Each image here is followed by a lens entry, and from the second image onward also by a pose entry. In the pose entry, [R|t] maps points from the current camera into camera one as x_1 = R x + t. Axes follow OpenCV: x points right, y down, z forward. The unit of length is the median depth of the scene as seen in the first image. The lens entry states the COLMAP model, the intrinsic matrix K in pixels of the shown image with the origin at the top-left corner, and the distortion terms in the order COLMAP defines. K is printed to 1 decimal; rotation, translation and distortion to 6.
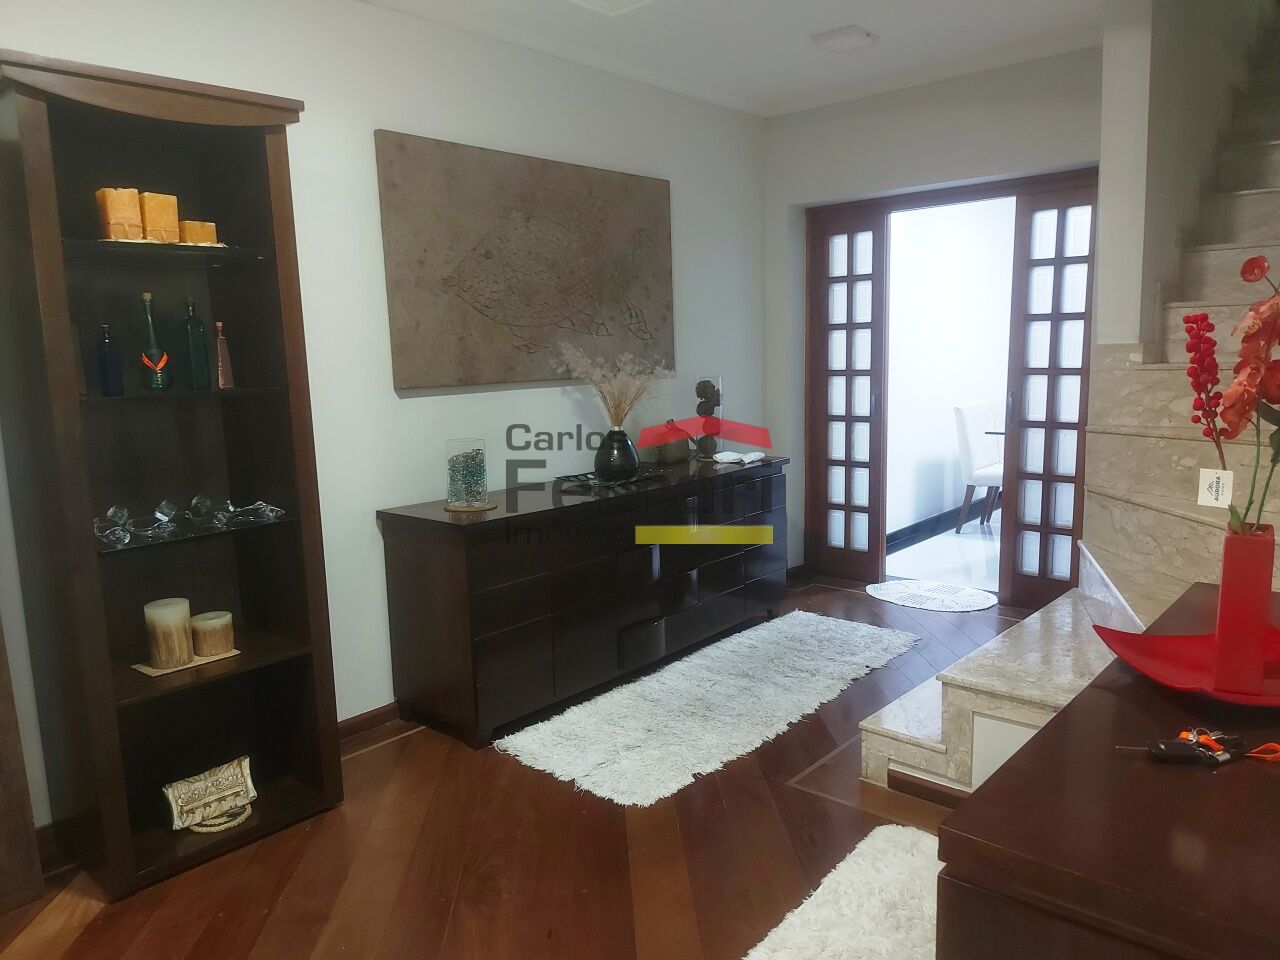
lens RADIAL K [[923.7, 0, 636.3], [0, 923.7, 479.0], [0, 0, 1]] dist [0.079800, -0.088104]
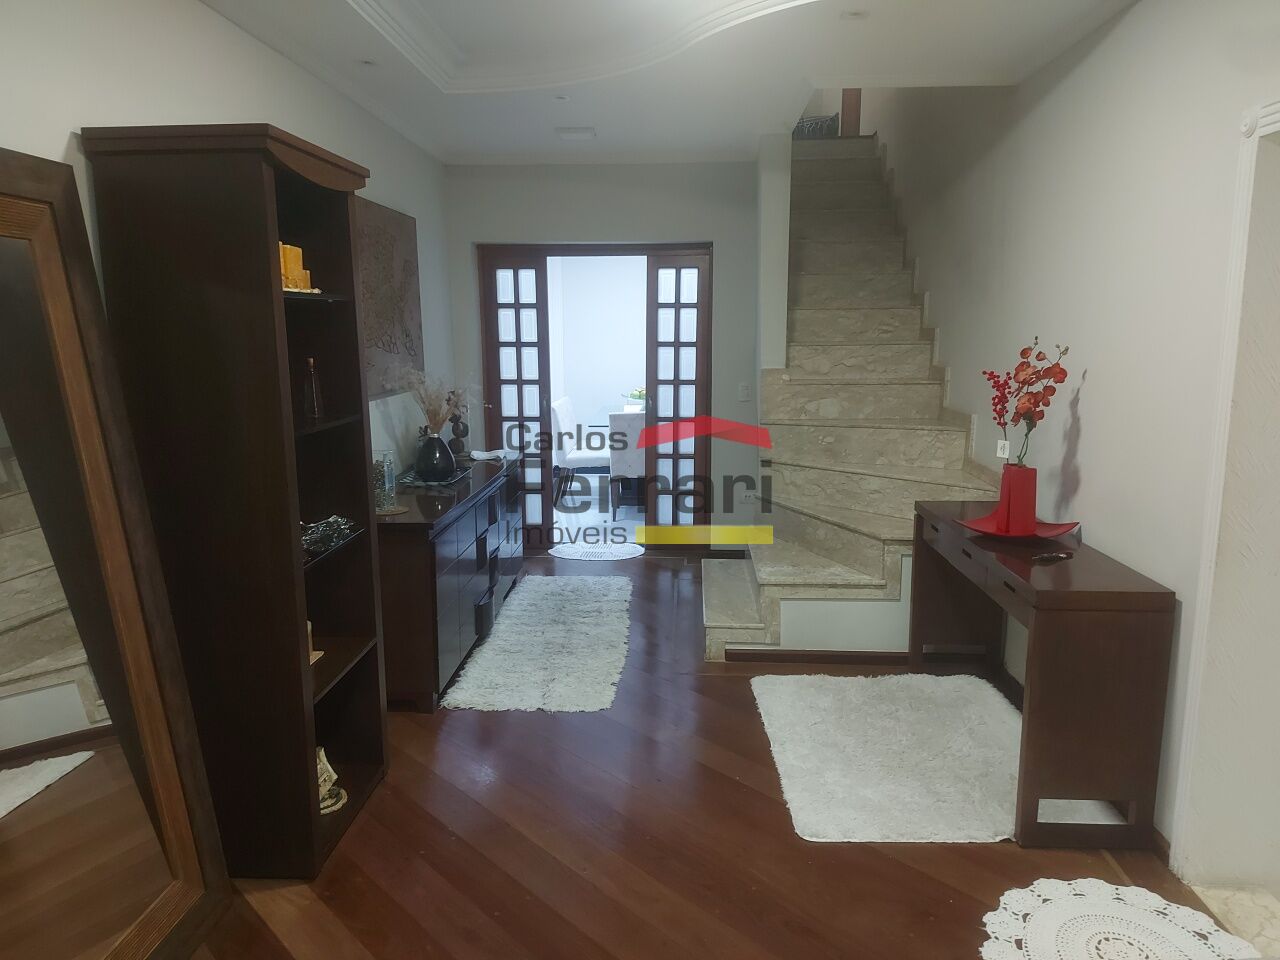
lens RADIAL K [[923.7, 0, 641.3], [0, 923.7, 479.4], [0, 0, 1]] dist [0.079800, -0.088104]
pose [[0.776474, -0.077335, 0.625386, -0.643769], [0.071444, 0.996846, 0.034566, -0.024858], [-0.626086, 0.017841, 0.779550, -0.087032]]
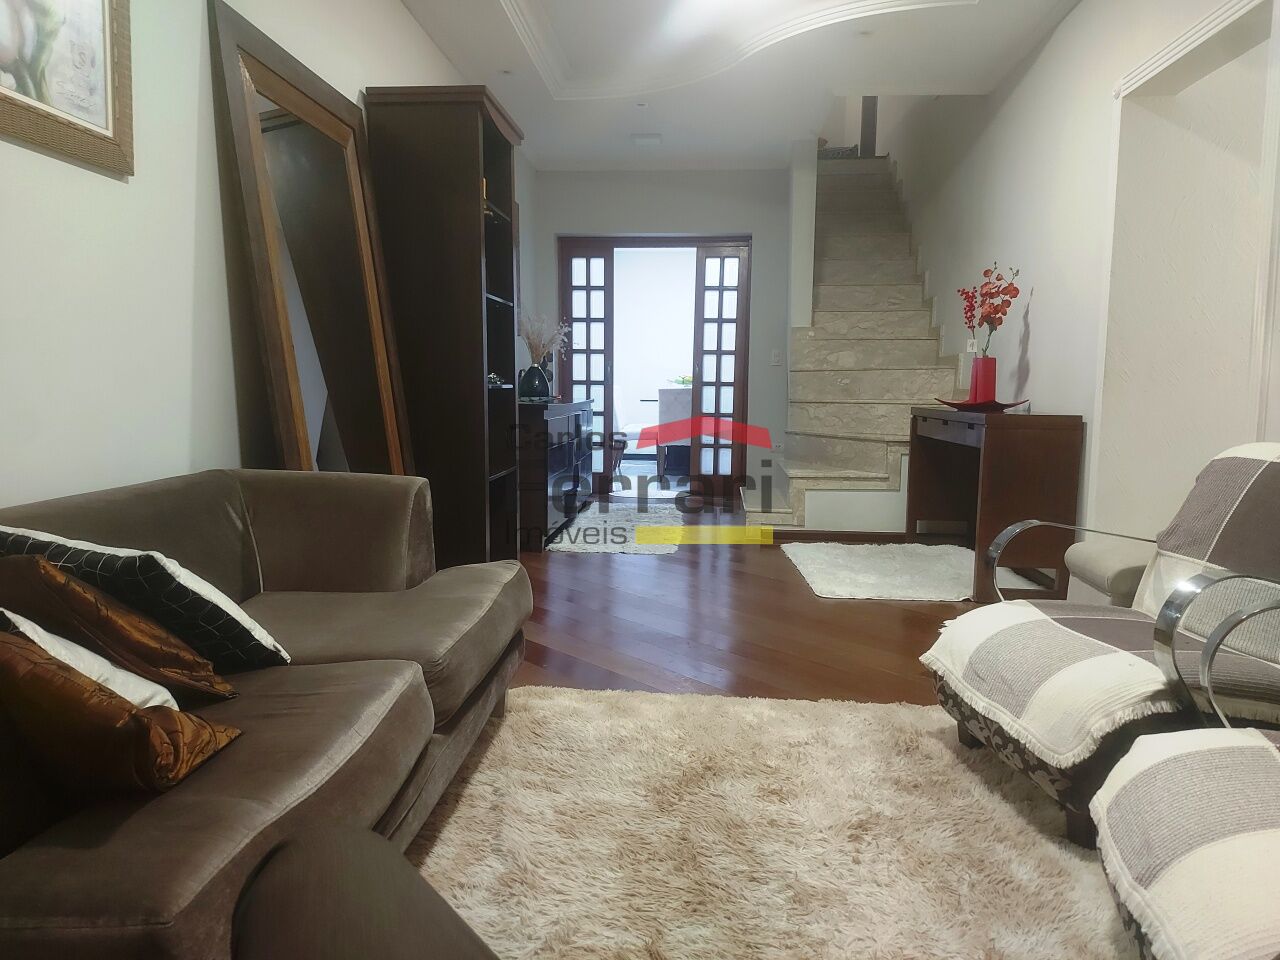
lens RADIAL K [[923.7, 0, 639.8], [0, 923.7, 483.6], [0, 0, 1]] dist [0.079800, -0.088104]
pose [[0.793187, -0.025924, 0.608426, -0.927528], [0.052592, 0.998277, -0.026027, 0.211901], [-0.606702, 0.052643, 0.793184, -0.321781]]
